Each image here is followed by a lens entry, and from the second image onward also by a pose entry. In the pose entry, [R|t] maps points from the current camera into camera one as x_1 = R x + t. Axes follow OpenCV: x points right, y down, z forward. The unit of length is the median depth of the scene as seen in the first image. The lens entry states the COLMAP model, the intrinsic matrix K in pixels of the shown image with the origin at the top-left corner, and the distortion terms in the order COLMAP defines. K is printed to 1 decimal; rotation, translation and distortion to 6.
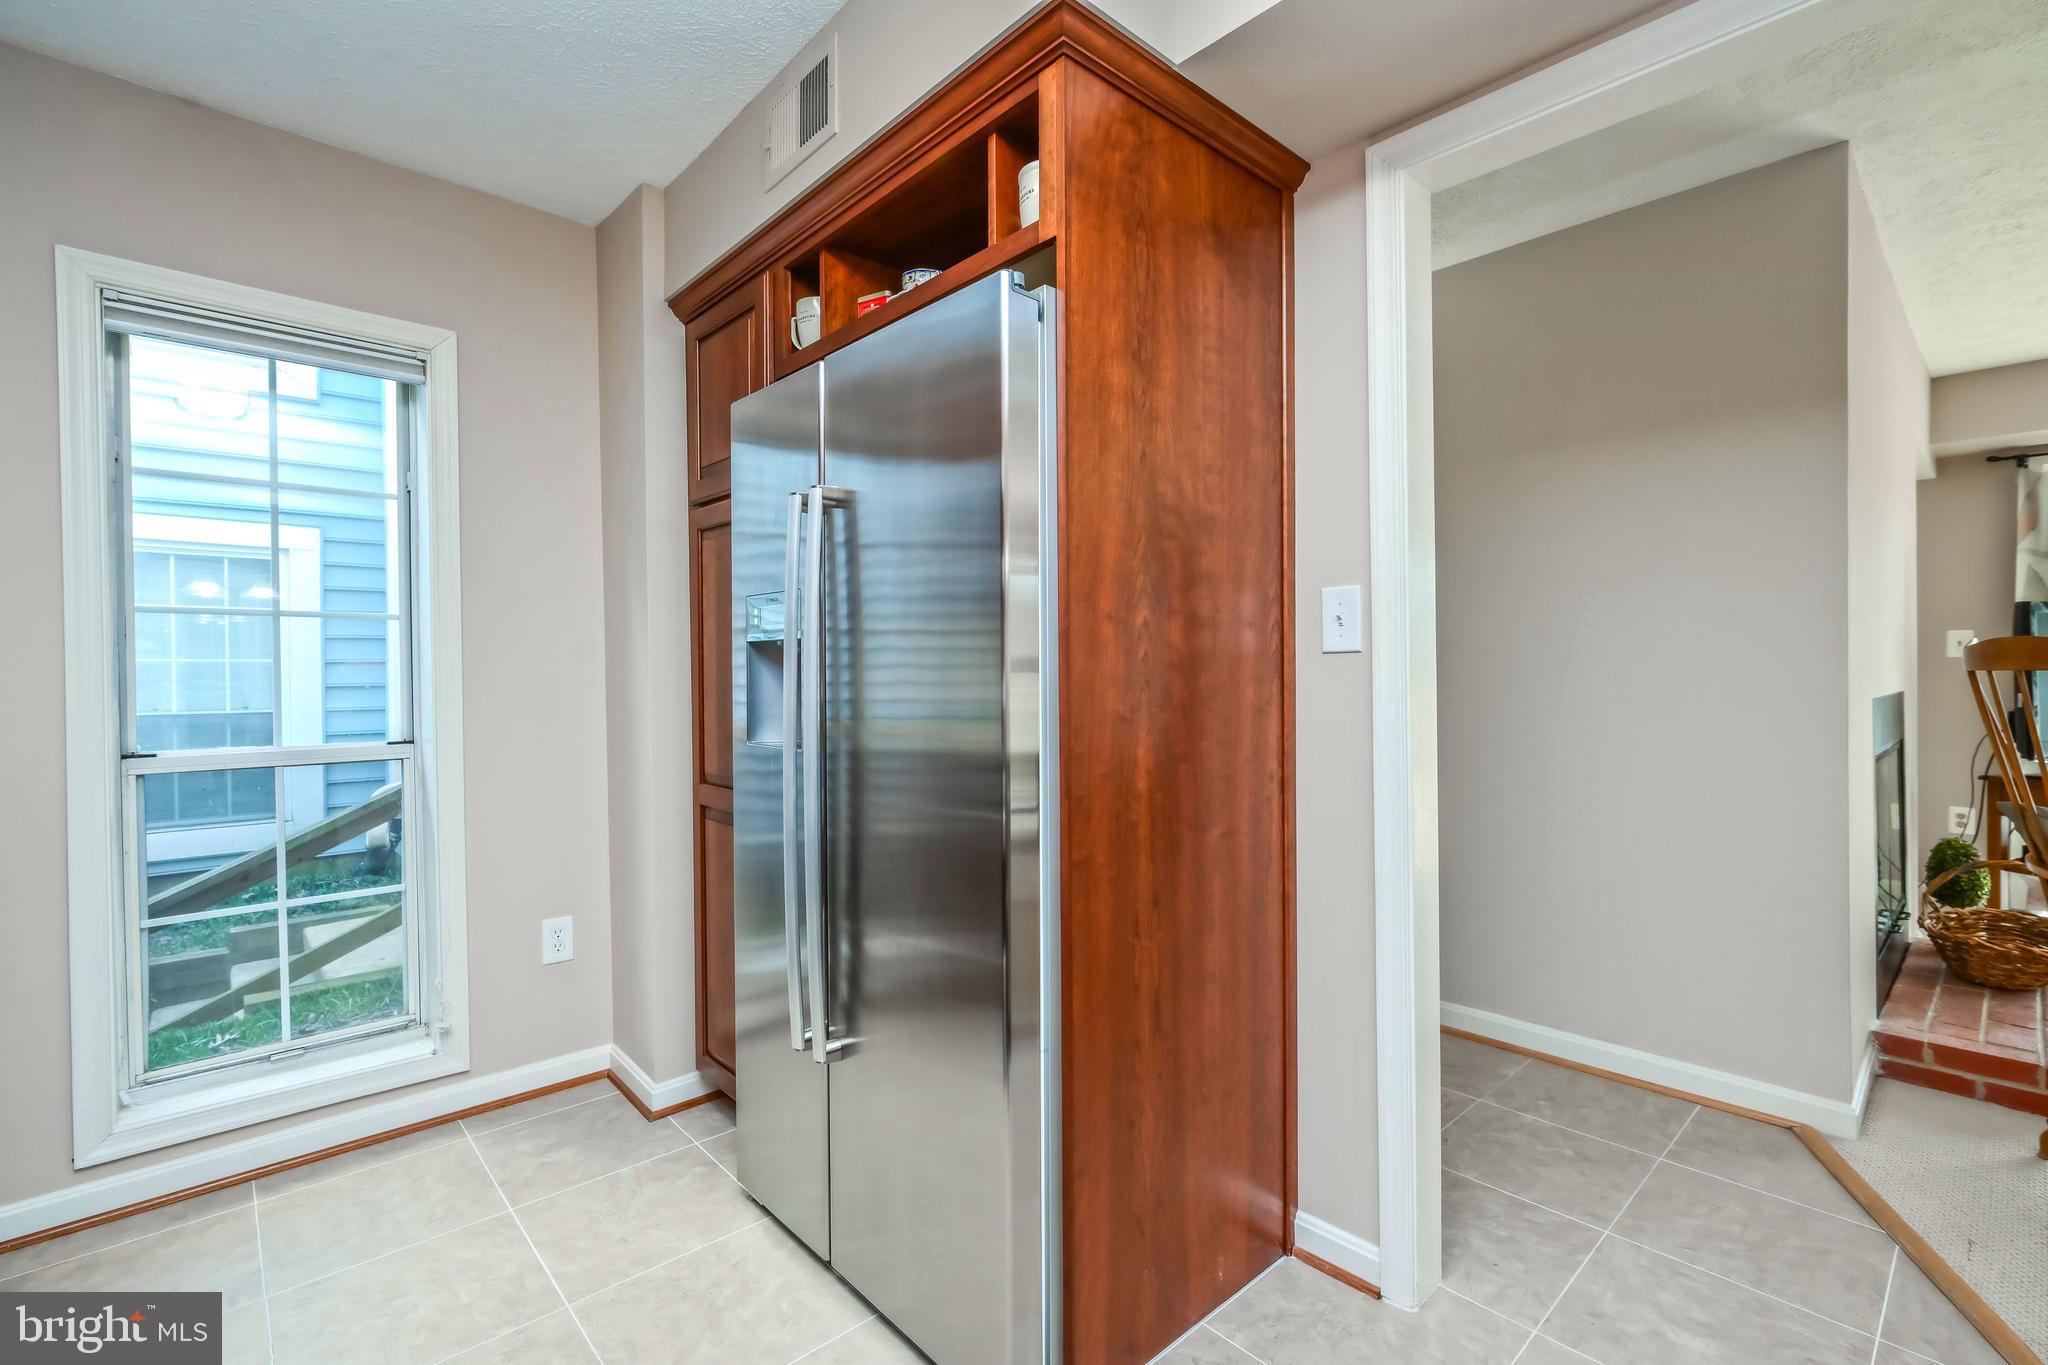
lens RADIAL K [[904.1, 0, 1021.5], [0, 904.1, 679.9], [0, 0, 1]] dist [-0.000024, -0.000397]
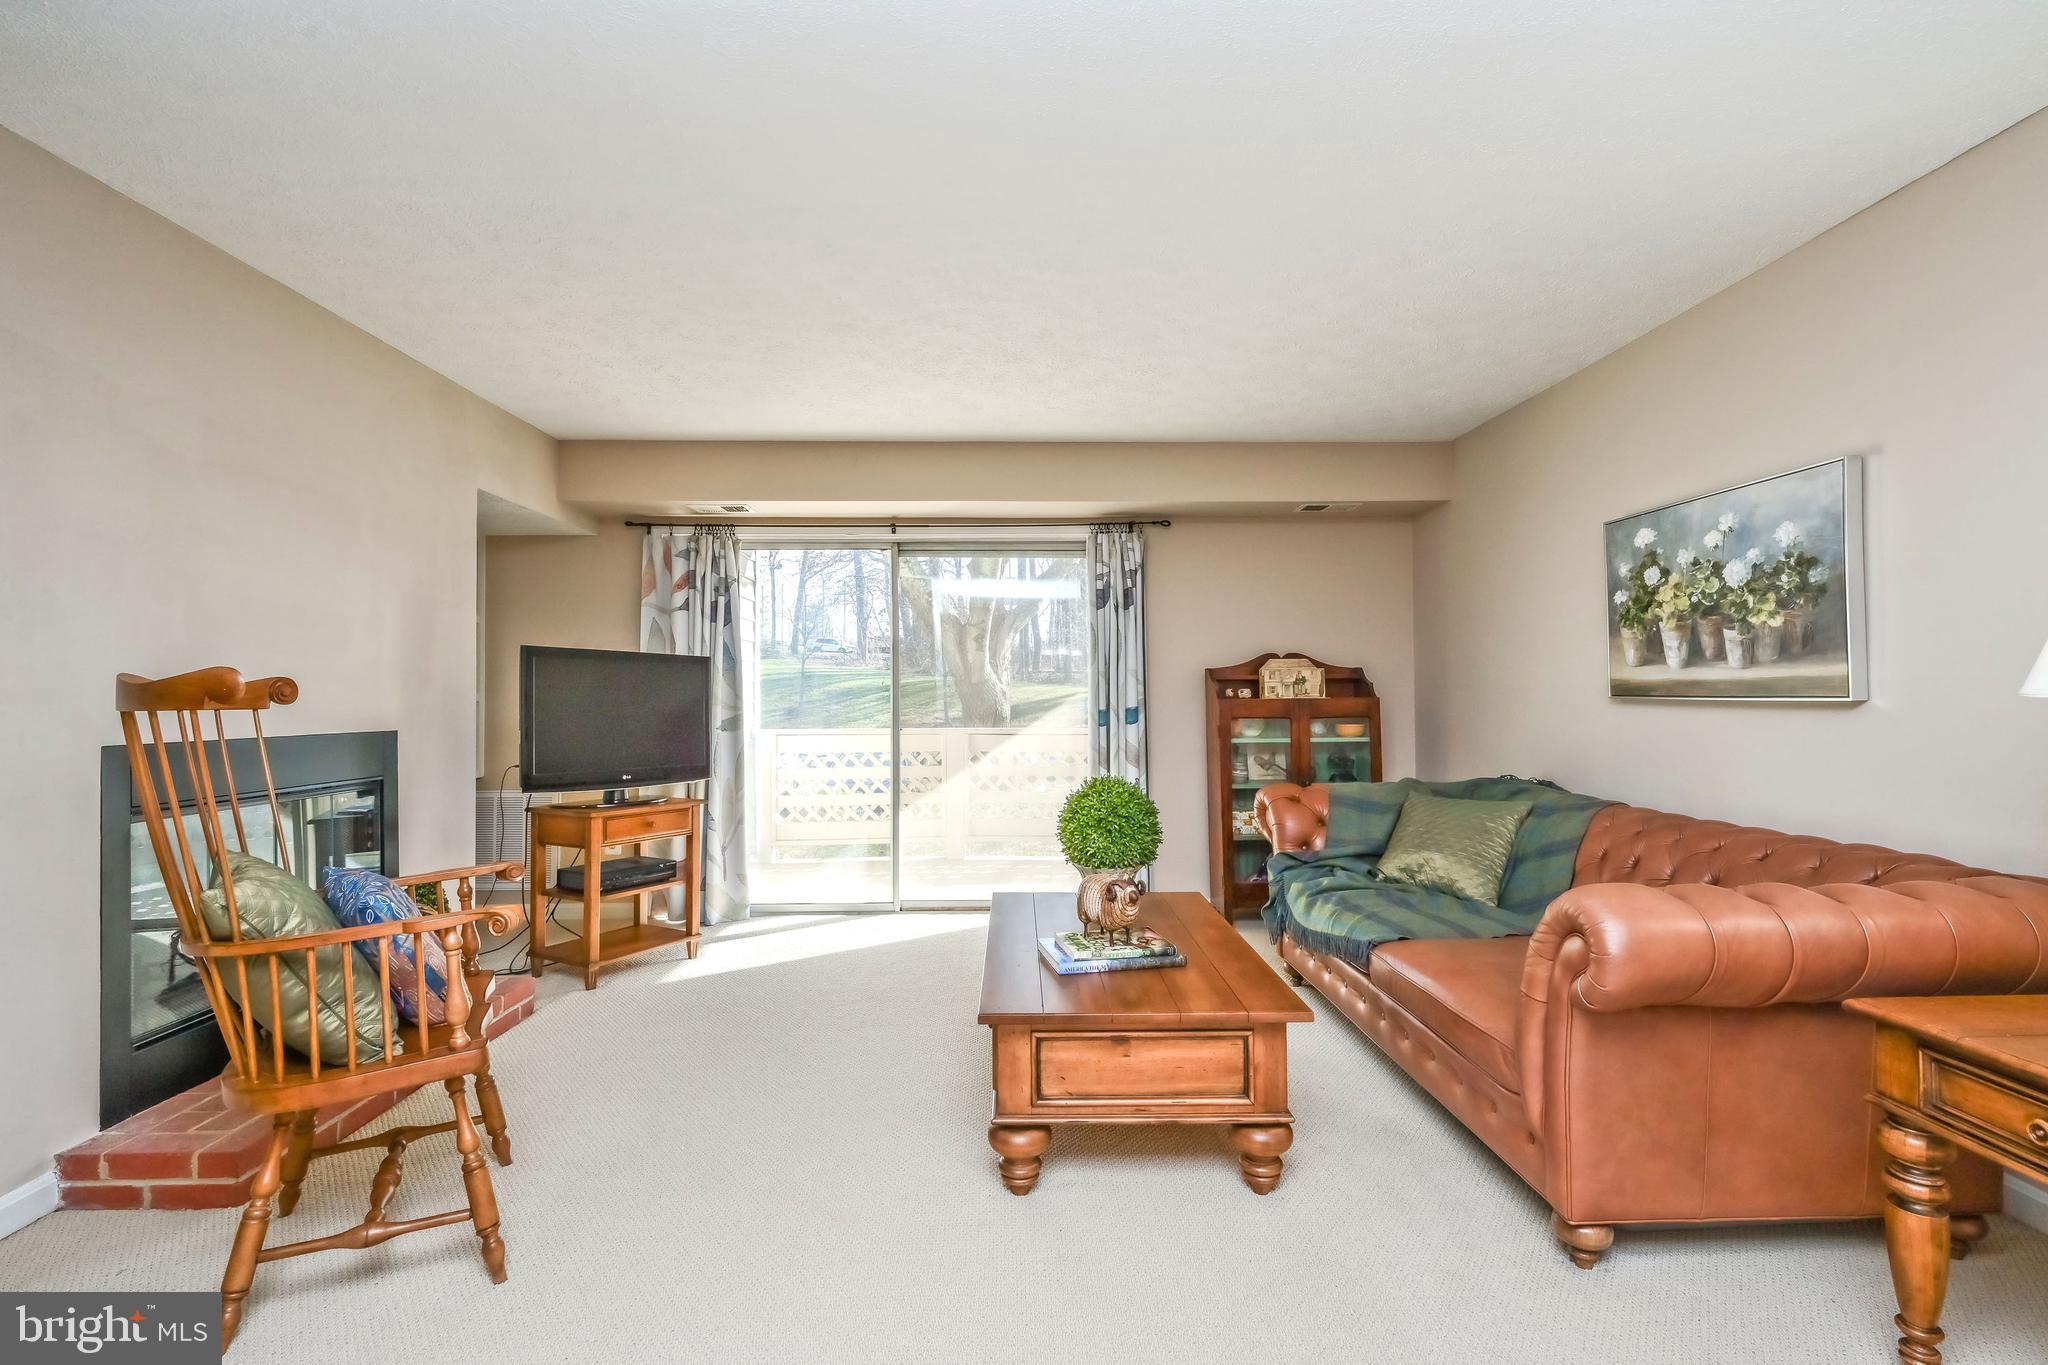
lens RADIAL K [[904.1, 0, 1021.5], [0, 904.1, 679.9], [0, 0, 1]] dist [-0.000024, -0.000397]
pose [[0.663064, 0.021247, 0.748261, 1.290810], [0.006810, 0.999384, -0.034413, -0.007642], [-0.748531, 0.027914, 0.662511, -0.289940]]
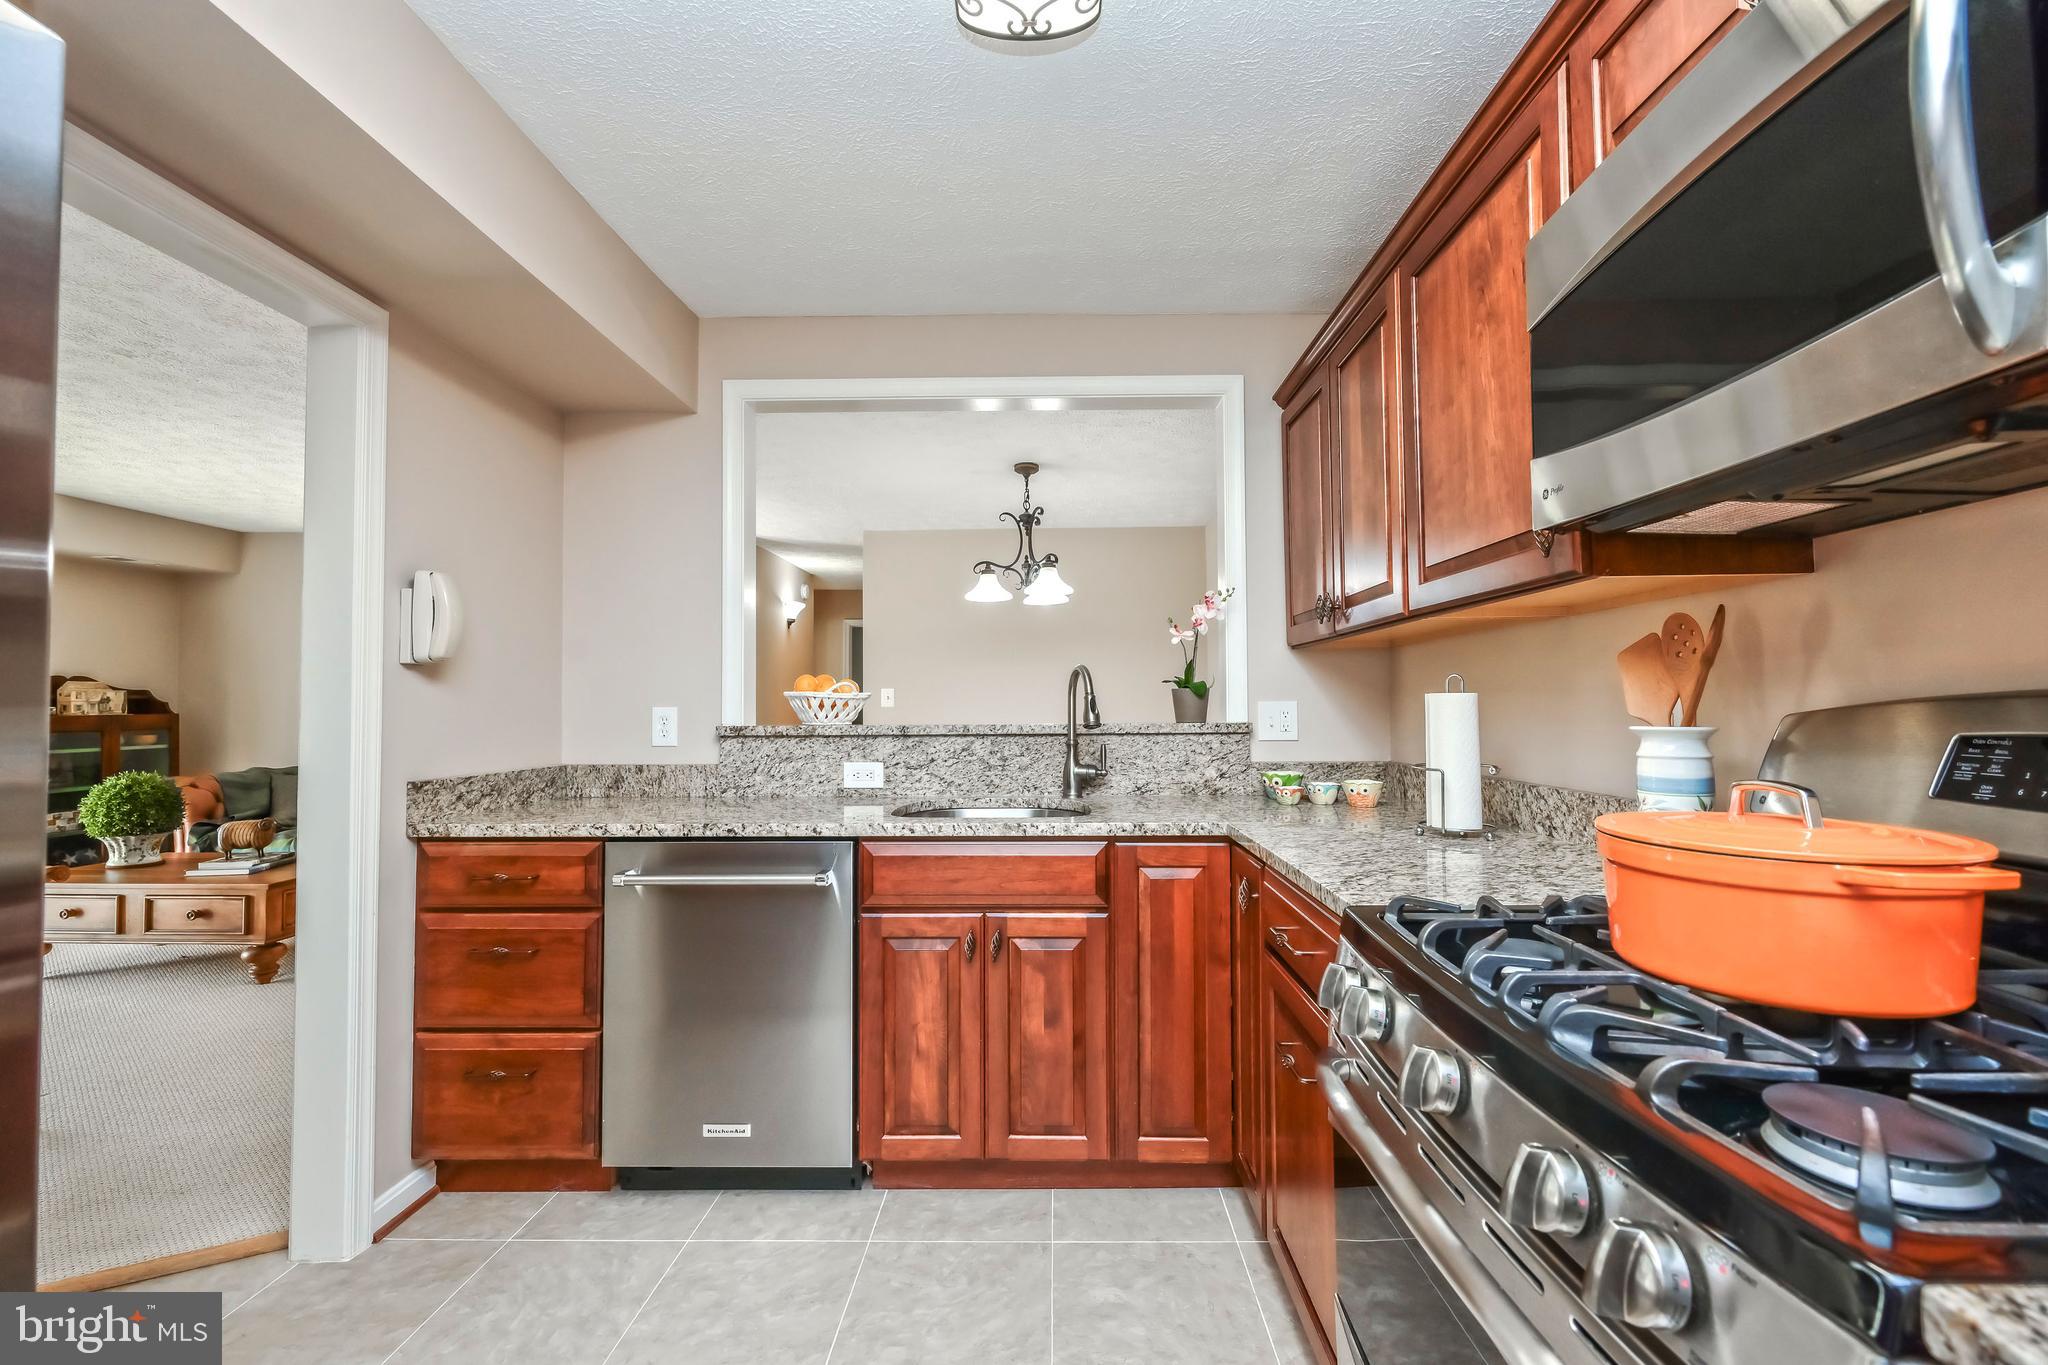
lens RADIAL K [[843.7, 0, 1032.3], [0, 843.7, 680.1], [0, 0, 1]] dist [0.000286, -0.000080]
pose [[-0.722850, 0.031297, 0.690296, -0.600758], [0.017704, 0.999485, -0.026776, -0.023750], [-0.690778, -0.007134, -0.723032, 0.719145]]
